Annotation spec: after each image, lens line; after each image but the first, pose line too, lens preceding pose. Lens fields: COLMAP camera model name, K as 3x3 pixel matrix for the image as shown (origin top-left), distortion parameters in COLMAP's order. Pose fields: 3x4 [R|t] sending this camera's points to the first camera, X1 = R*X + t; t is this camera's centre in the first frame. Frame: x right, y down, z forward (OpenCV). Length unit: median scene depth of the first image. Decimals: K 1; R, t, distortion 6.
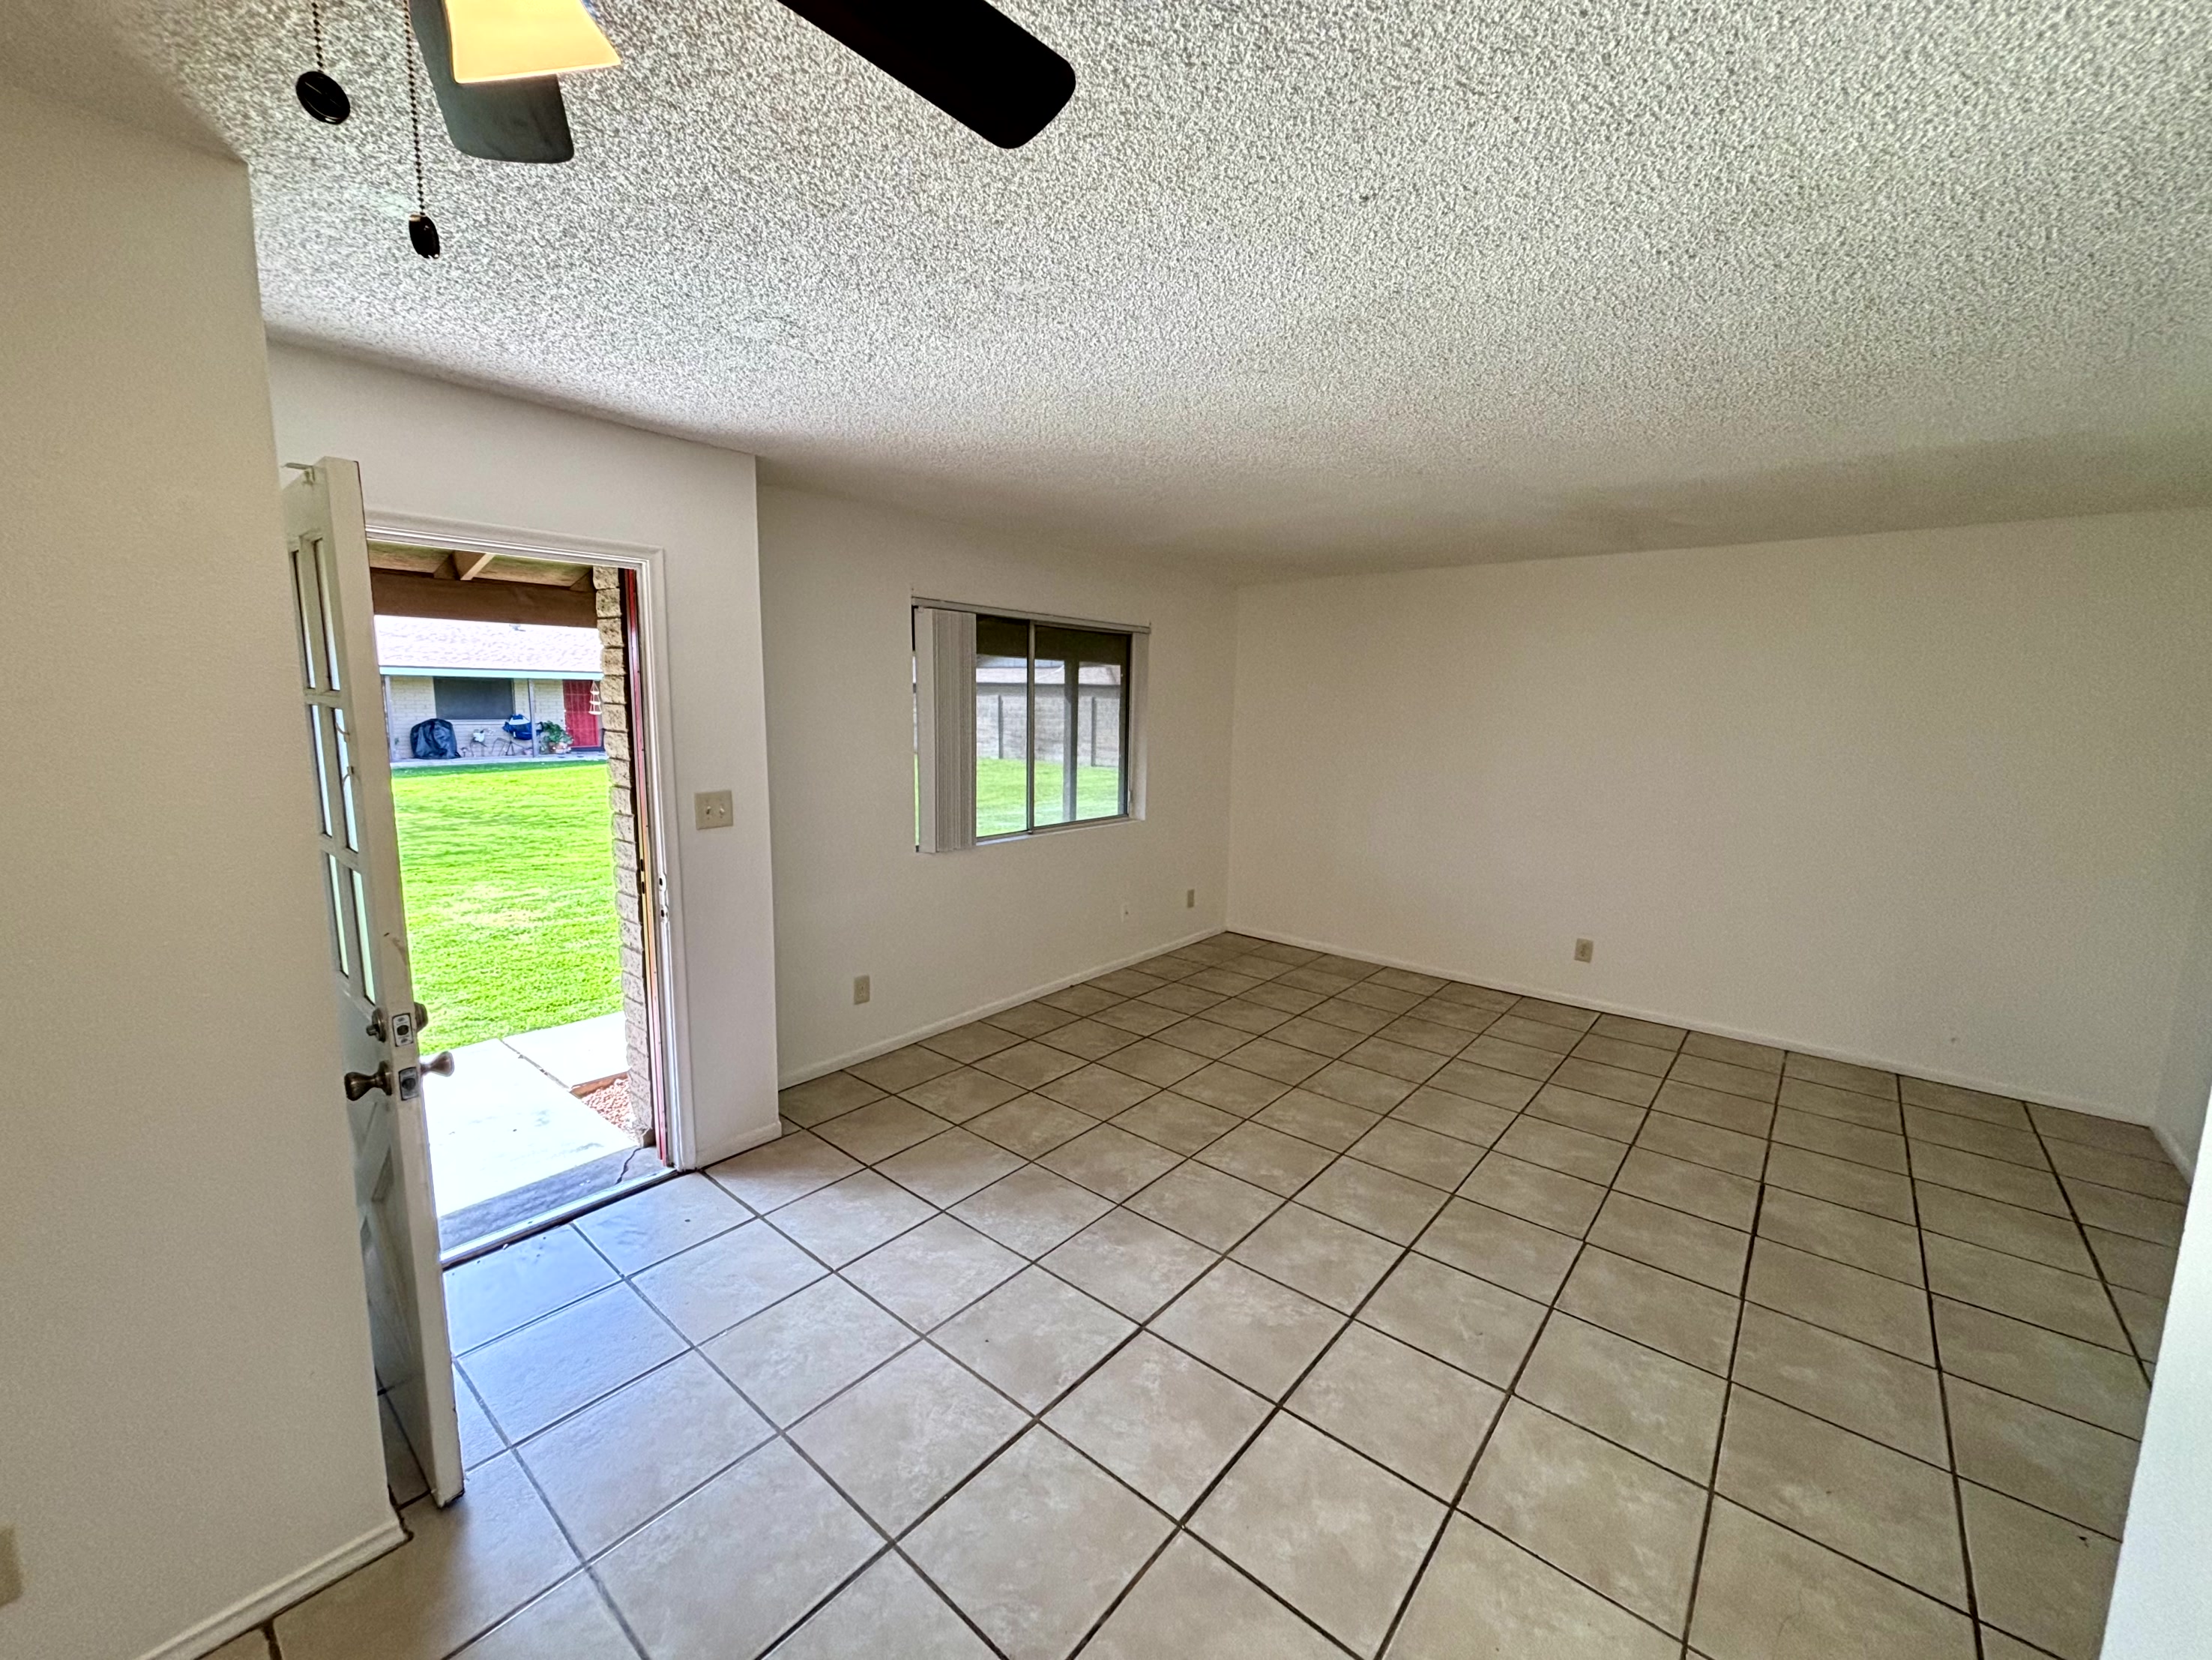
lens RADIAL K [[877.8, 0, 1110.5], [0, 877.8, 822.7], [0, 0, 1]] dist [0.001122, 0.000196]
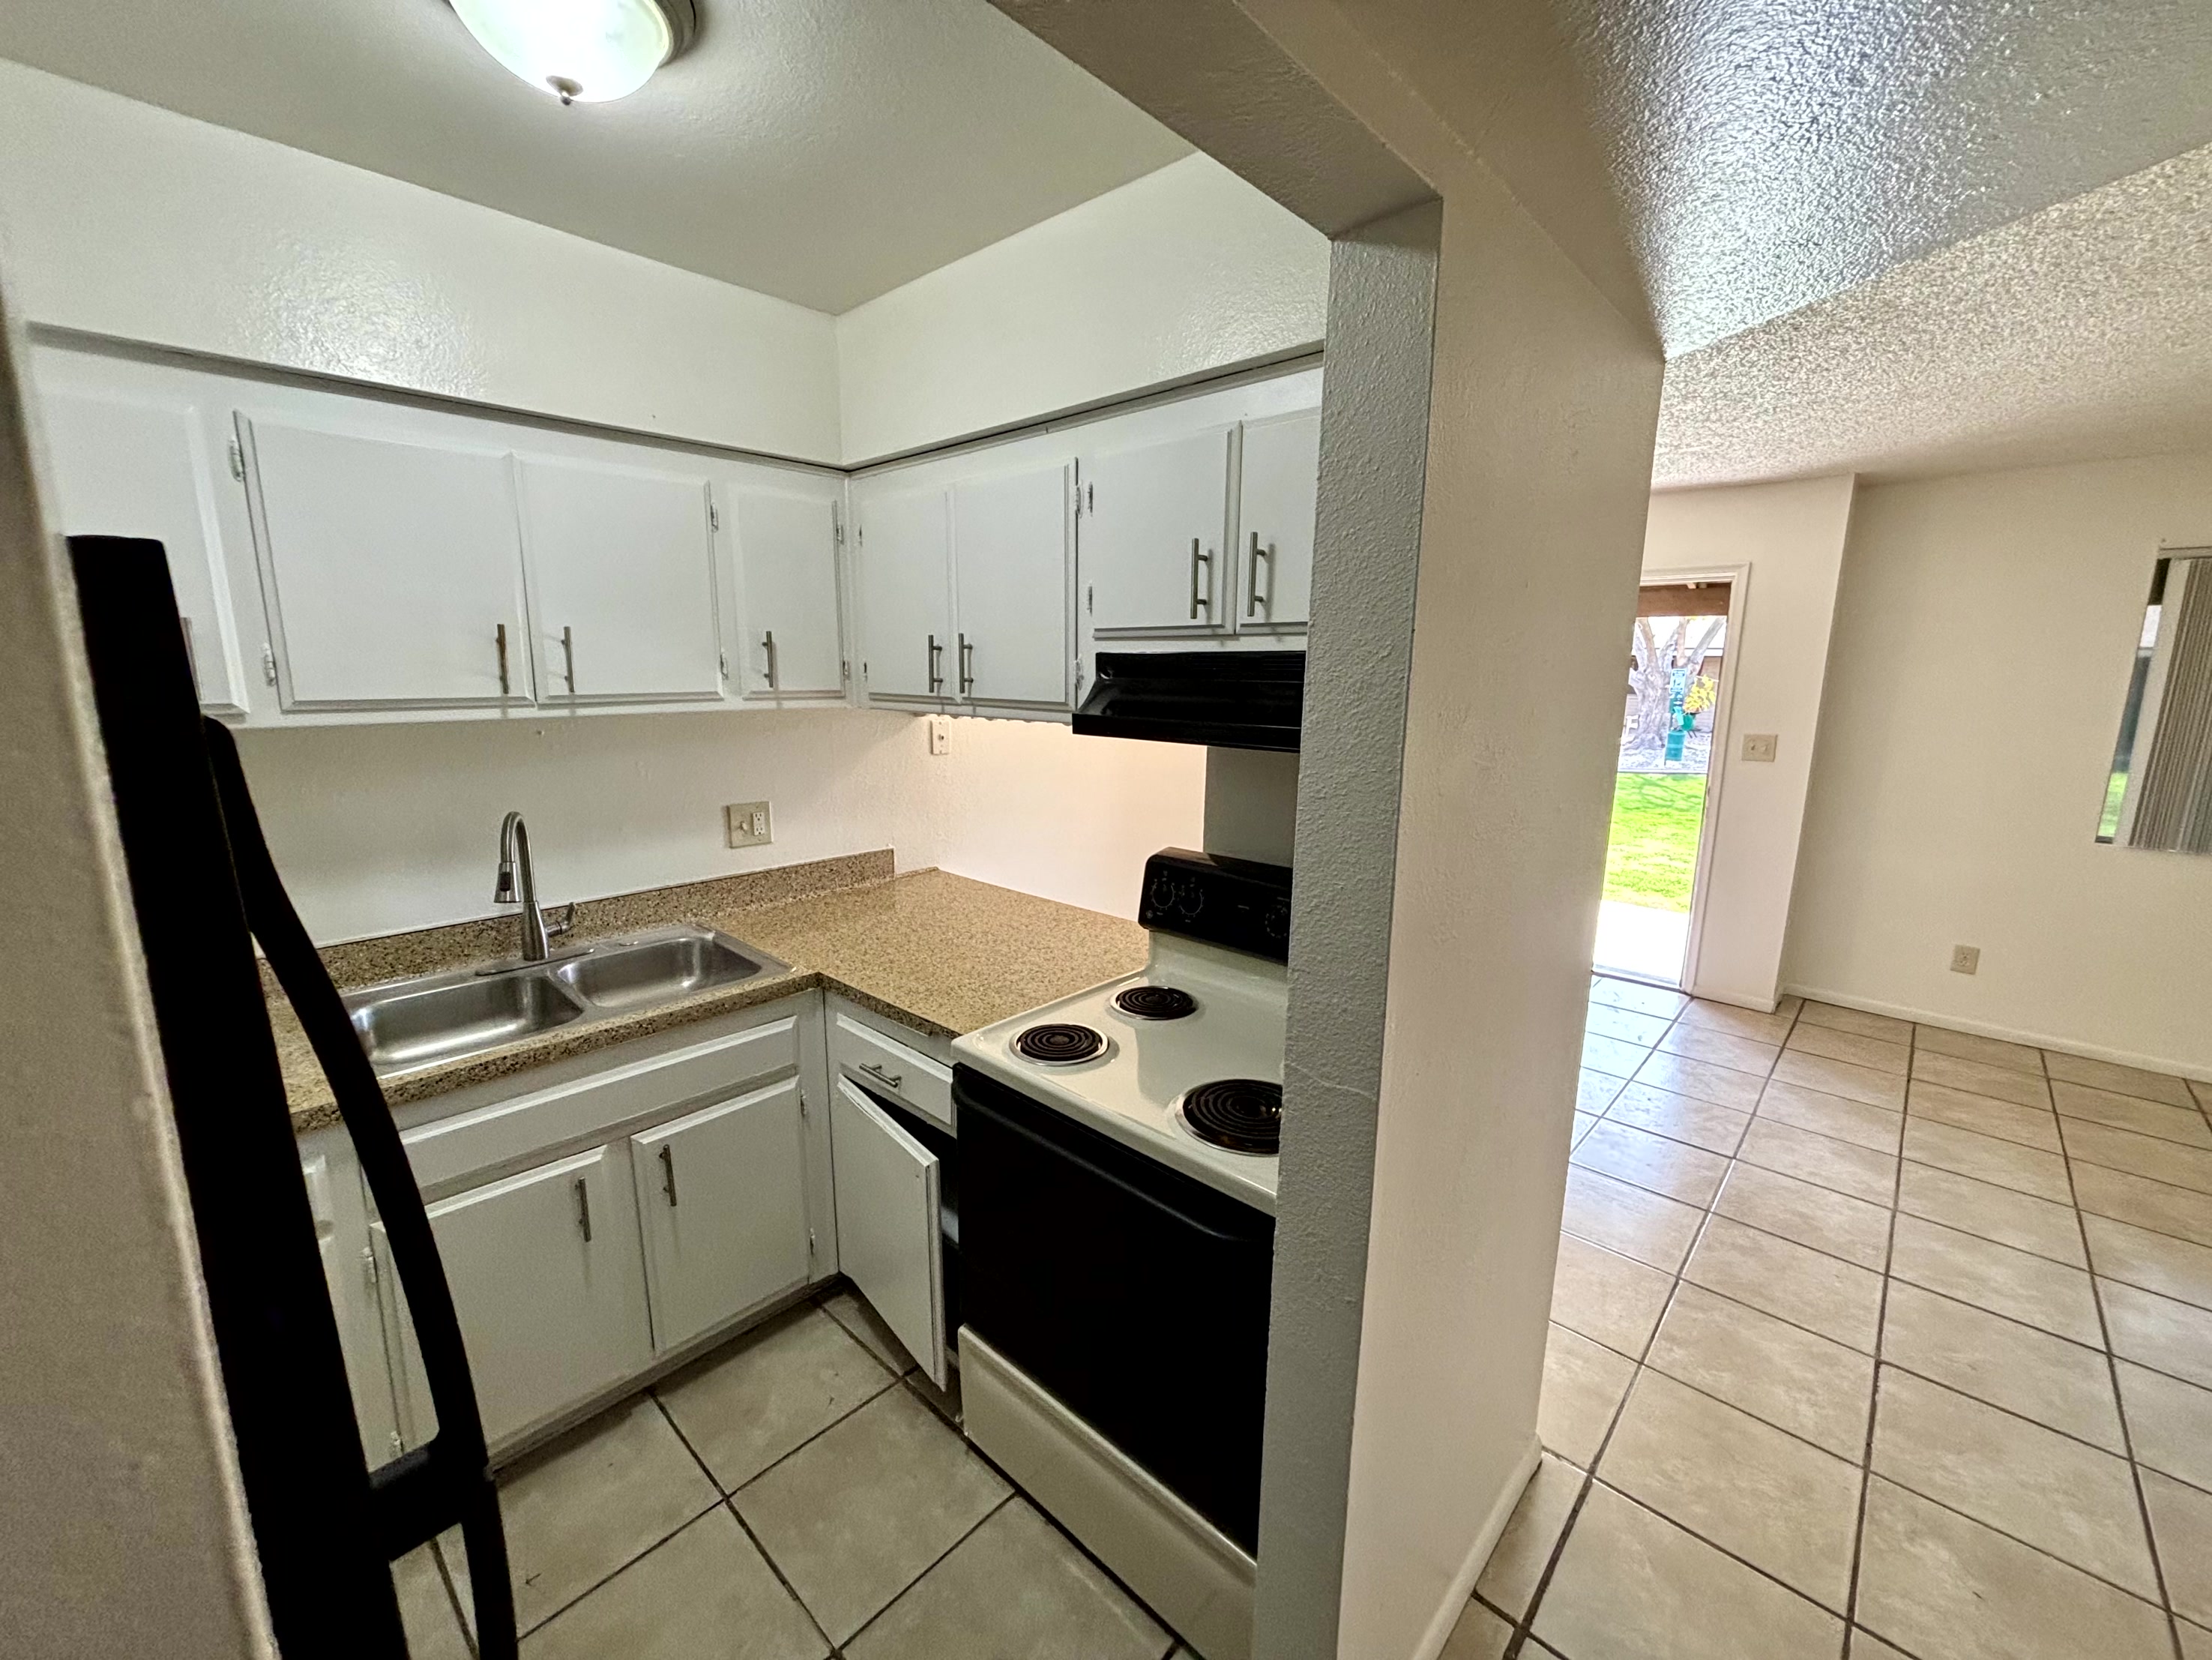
lens RADIAL K [[884.6, 0, 1104.7], [0, 884.6, 821.9], [0, 0, 1]] dist [0.000446, -0.000487]
pose [[-0.062962, 0.163808, -0.984481, 0.887741], [-0.147355, 0.974101, 0.171505, 0.010222], [0.987078, 0.155867, -0.037193, 0.052191]]
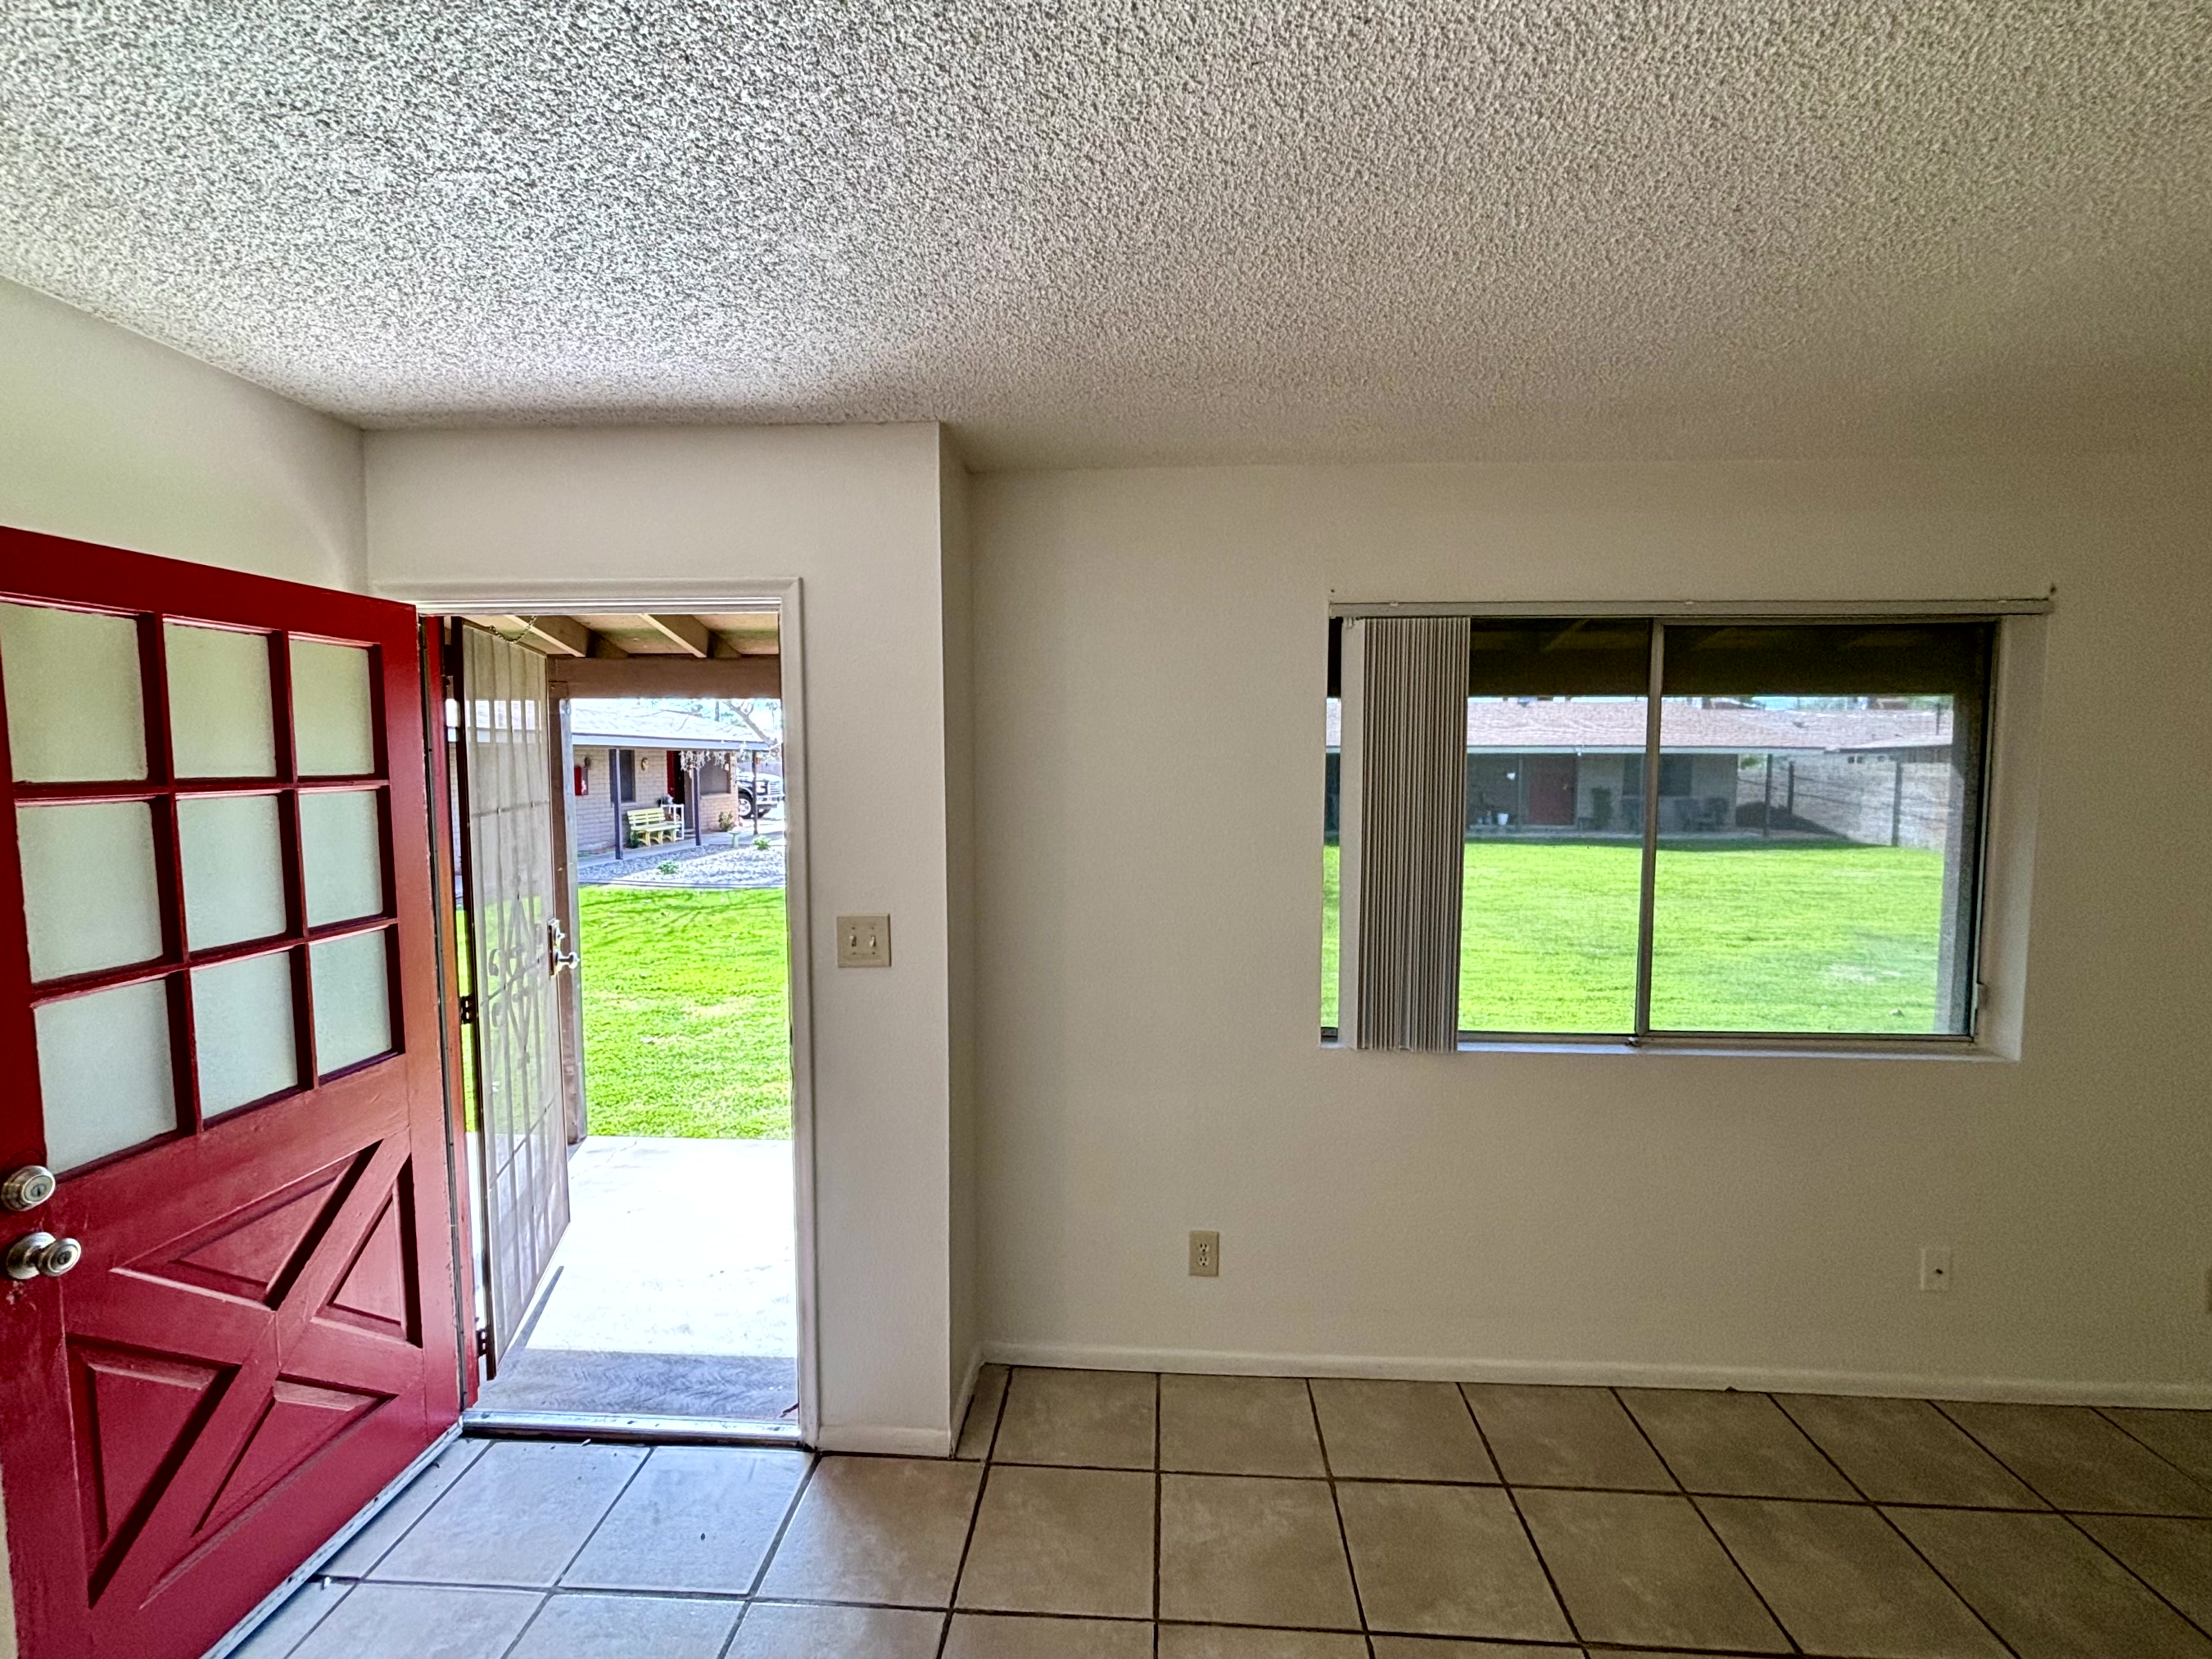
lens RADIAL K [[965.6, 0, 1098.4], [0, 965.6, 831.6], [0, 0, 1]] dist [0.001879, 0.000251]
pose [[0.592290, 0.043590, -0.804545, 0.236869], [-0.103484, 0.994381, -0.022308, -0.092697], [0.799052, 0.096471, 0.593472, 0.613574]]
